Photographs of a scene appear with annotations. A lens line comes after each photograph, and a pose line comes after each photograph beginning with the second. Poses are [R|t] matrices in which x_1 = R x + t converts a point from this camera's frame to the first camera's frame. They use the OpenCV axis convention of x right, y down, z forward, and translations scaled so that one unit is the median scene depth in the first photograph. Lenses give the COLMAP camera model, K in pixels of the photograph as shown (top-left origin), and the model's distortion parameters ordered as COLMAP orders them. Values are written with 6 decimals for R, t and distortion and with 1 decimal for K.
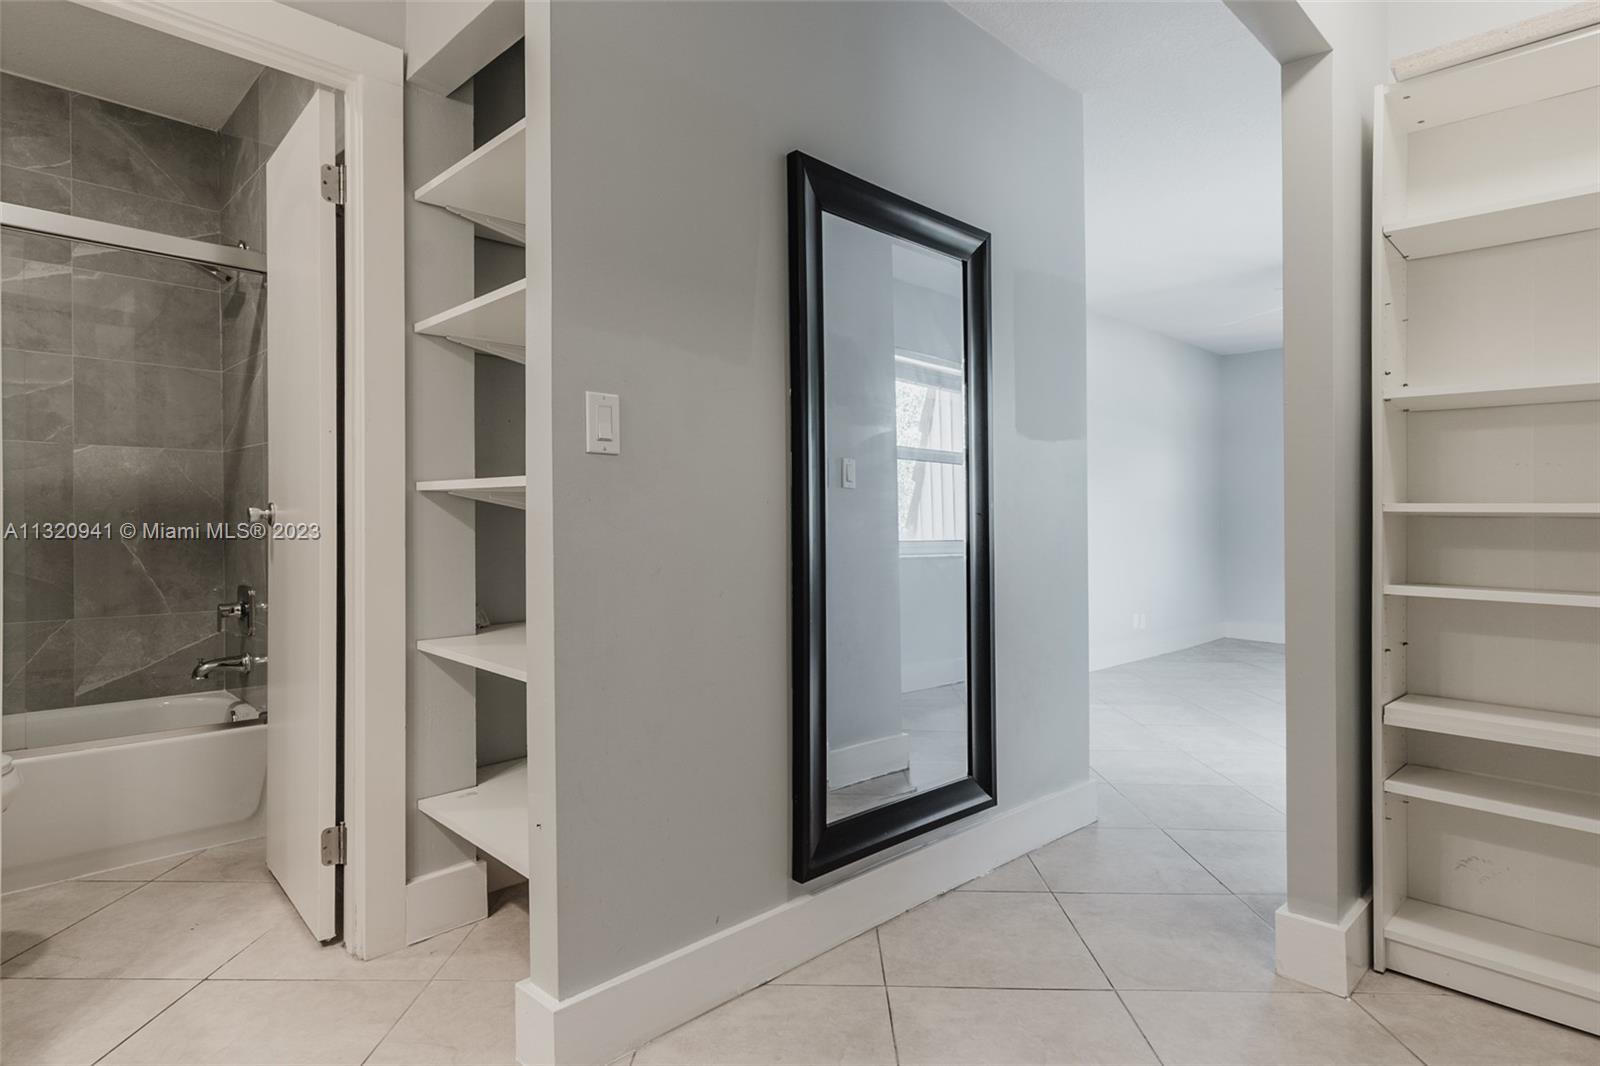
lens RADIAL K [[866.5, 0, 820.3], [0, 866.5, 525.5], [0, 0, 1]] dist [0.001423, 0.000459]
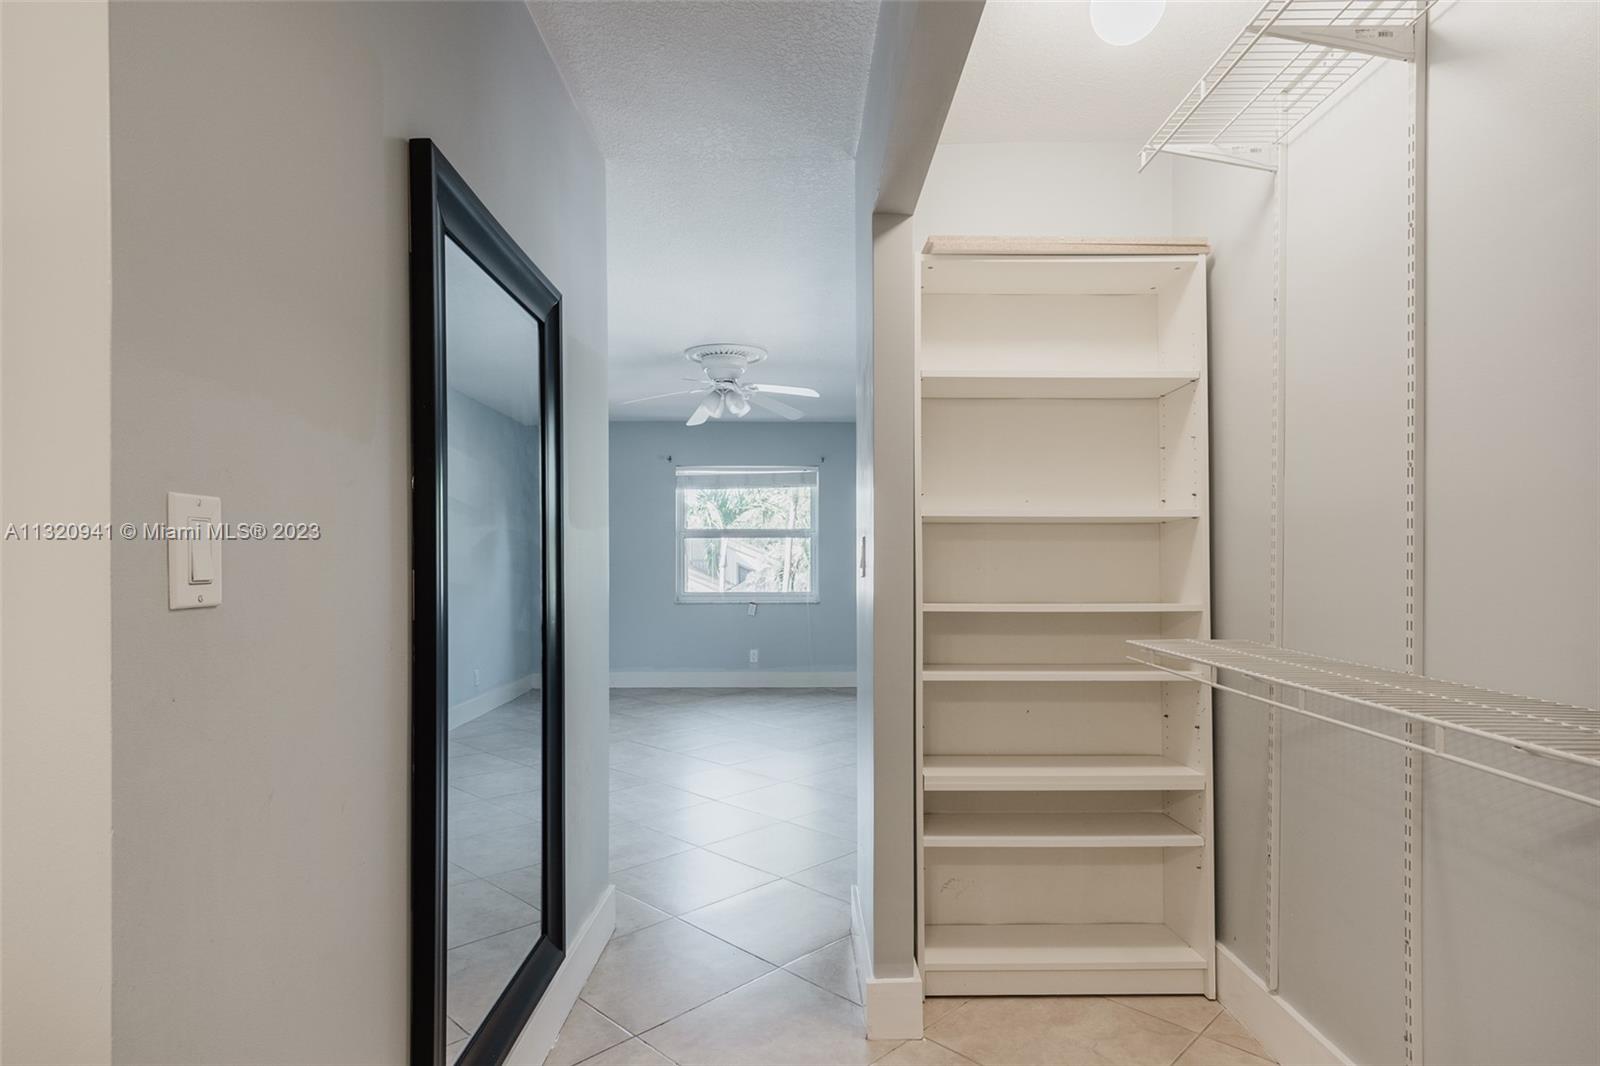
lens RADIAL K [[850.9, 0, 792.8], [0, 850.9, 549.7], [0, 0, 1]] dist [0.003623, 0.001976]
pose [[0.706008, -0.001329, 0.708203, -0.316140], [0.011416, 0.999890, -0.009504, -0.095366], [-0.708112, 0.014795, 0.705945, 0.316962]]
